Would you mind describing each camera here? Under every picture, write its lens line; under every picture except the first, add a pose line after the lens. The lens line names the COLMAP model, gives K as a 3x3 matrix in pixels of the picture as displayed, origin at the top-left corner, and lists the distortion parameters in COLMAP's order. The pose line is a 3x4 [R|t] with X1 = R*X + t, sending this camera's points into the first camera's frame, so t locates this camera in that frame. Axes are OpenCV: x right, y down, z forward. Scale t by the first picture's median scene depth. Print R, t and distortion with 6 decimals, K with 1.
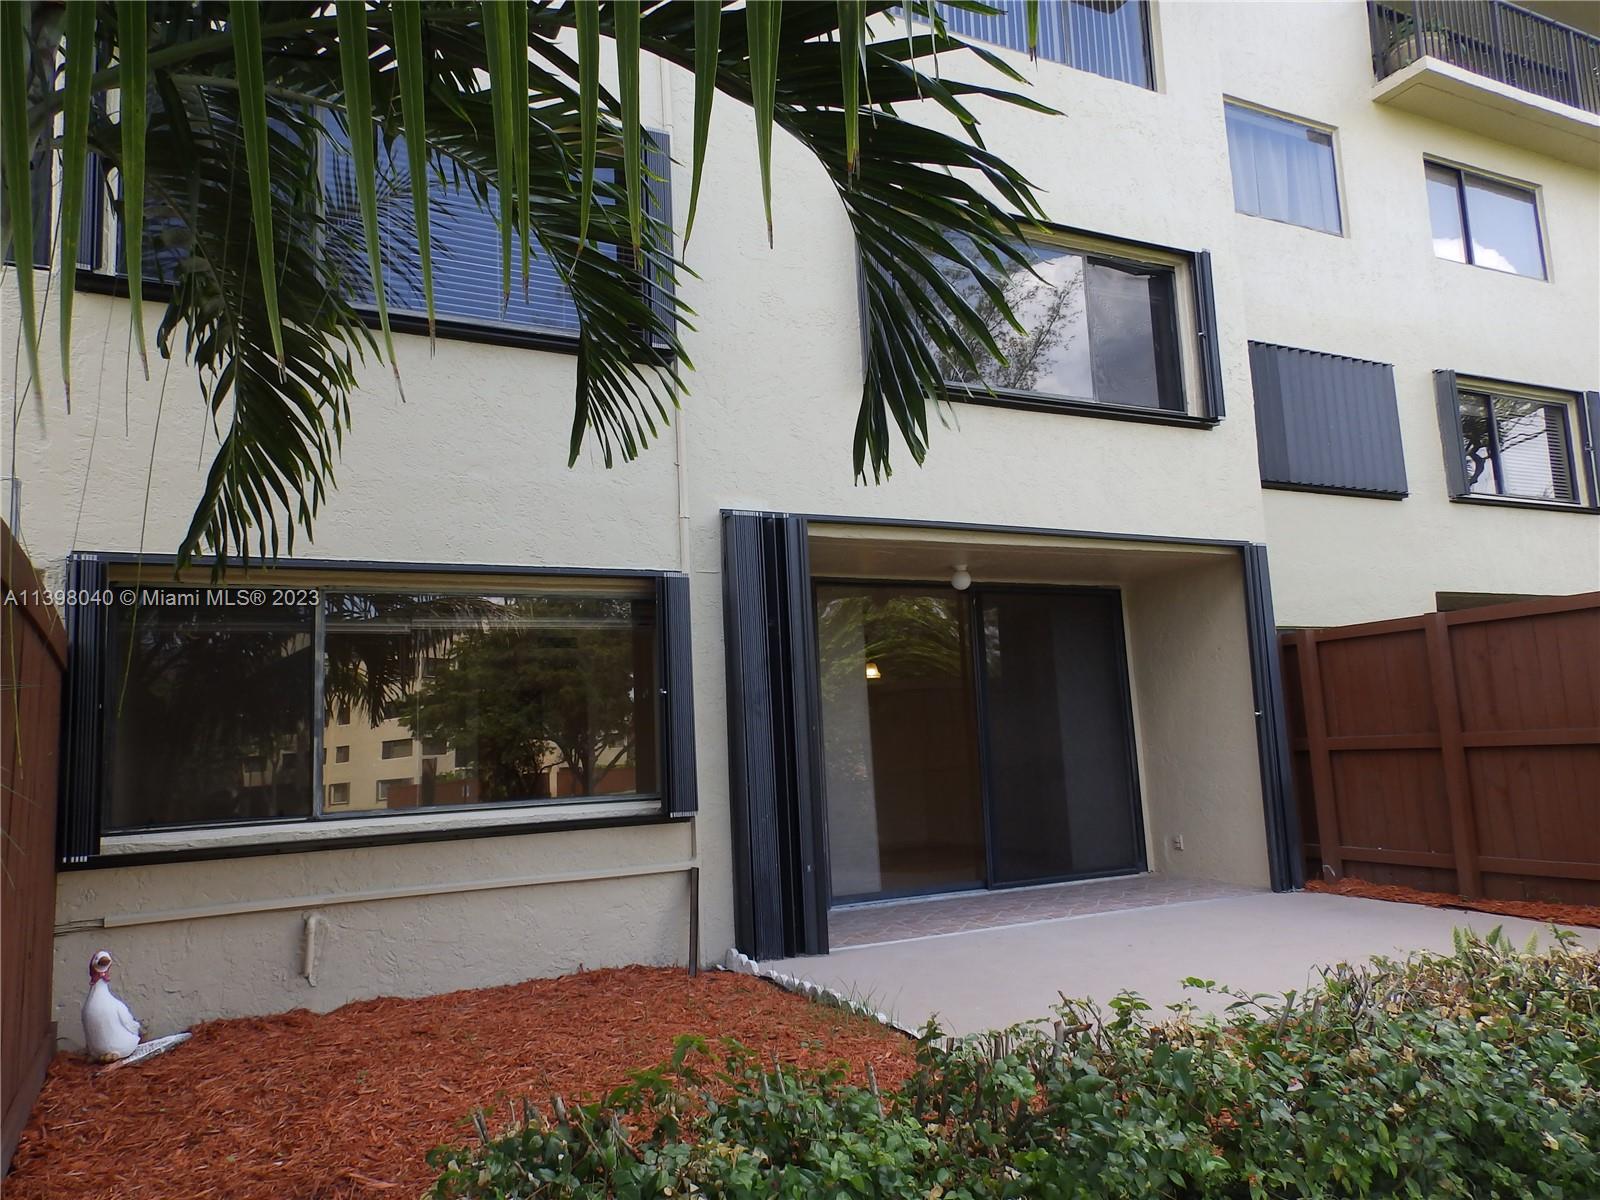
lens RADIAL K [[1110.3, 0, 798.6], [0, 1110.3, 604.4], [0, 0, 1]] dist [0.029279, 0.003965]
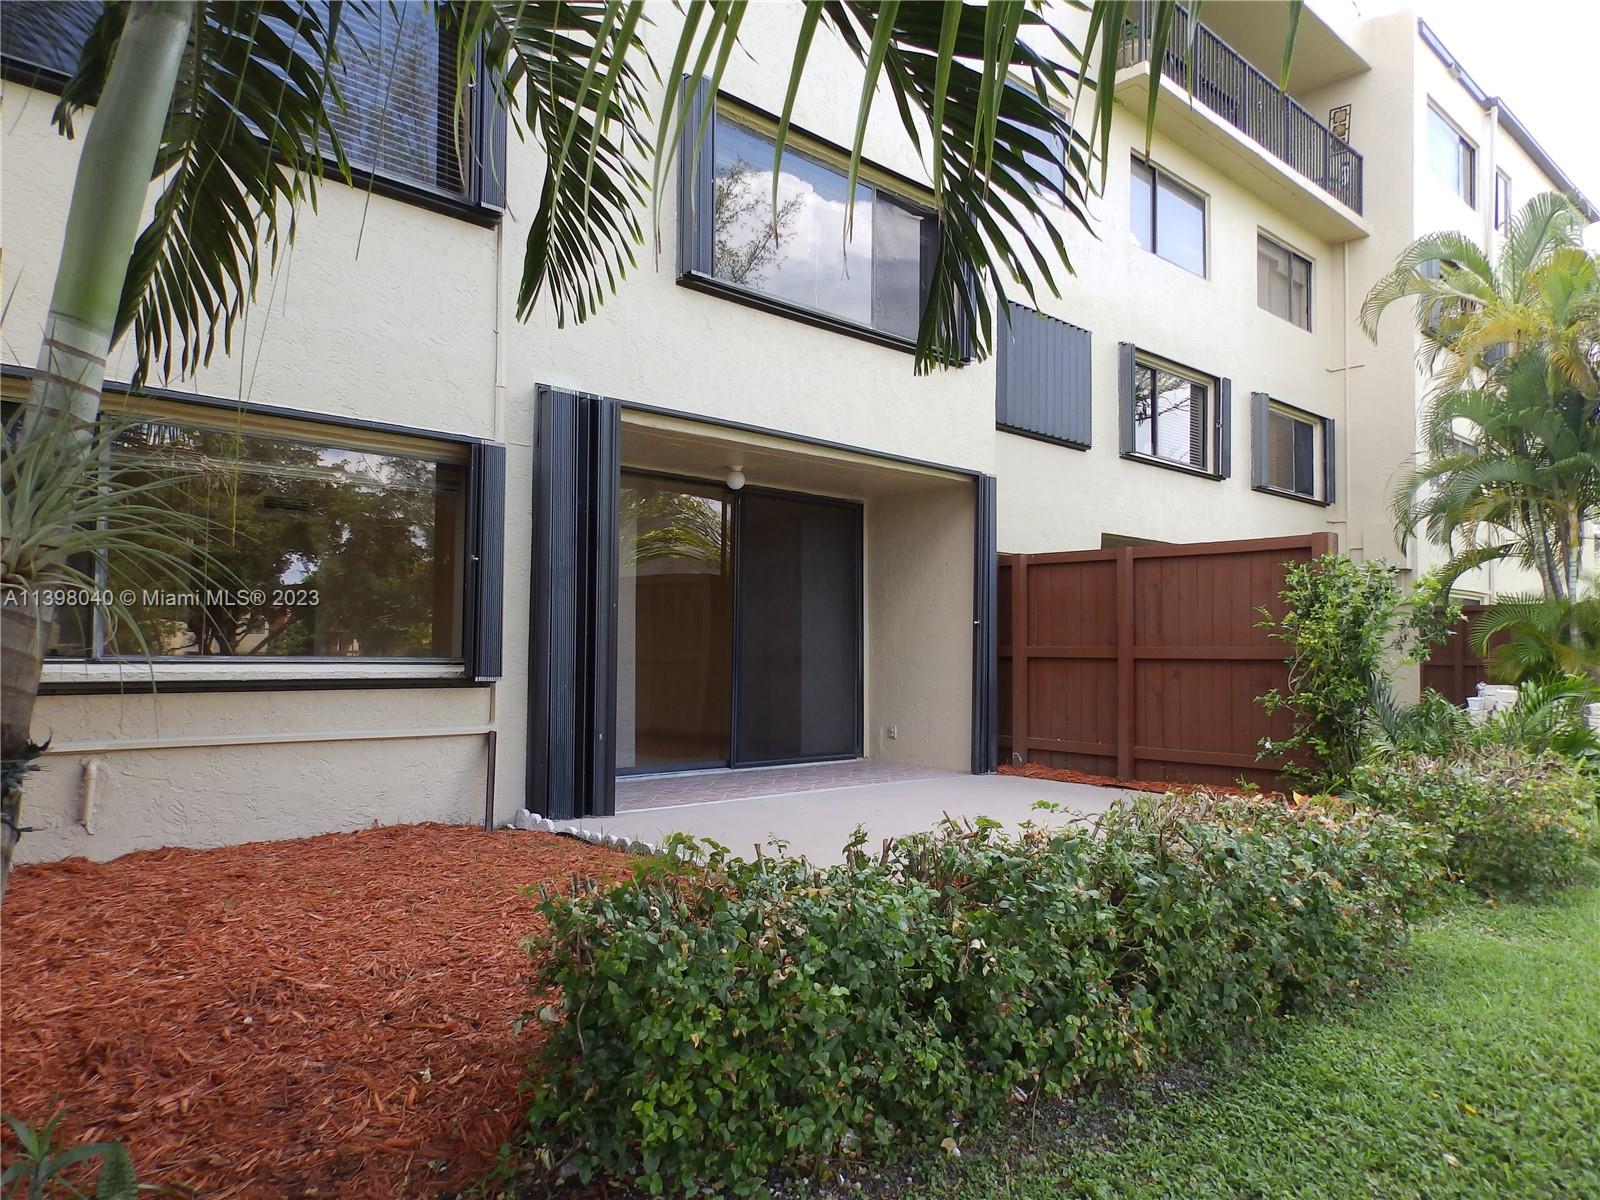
lens RADIAL K [[1110.3, 0, 798.6], [0, 1110.3, 604.4], [0, 0, 1]] dist [0.029279, 0.003965]
pose [[0.952689, 0.070393, 0.295683, -0.119799], [-0.095265, 0.992949, 0.070554, 0.018212], [-0.288631, -0.095384, 0.952677, -0.043971]]
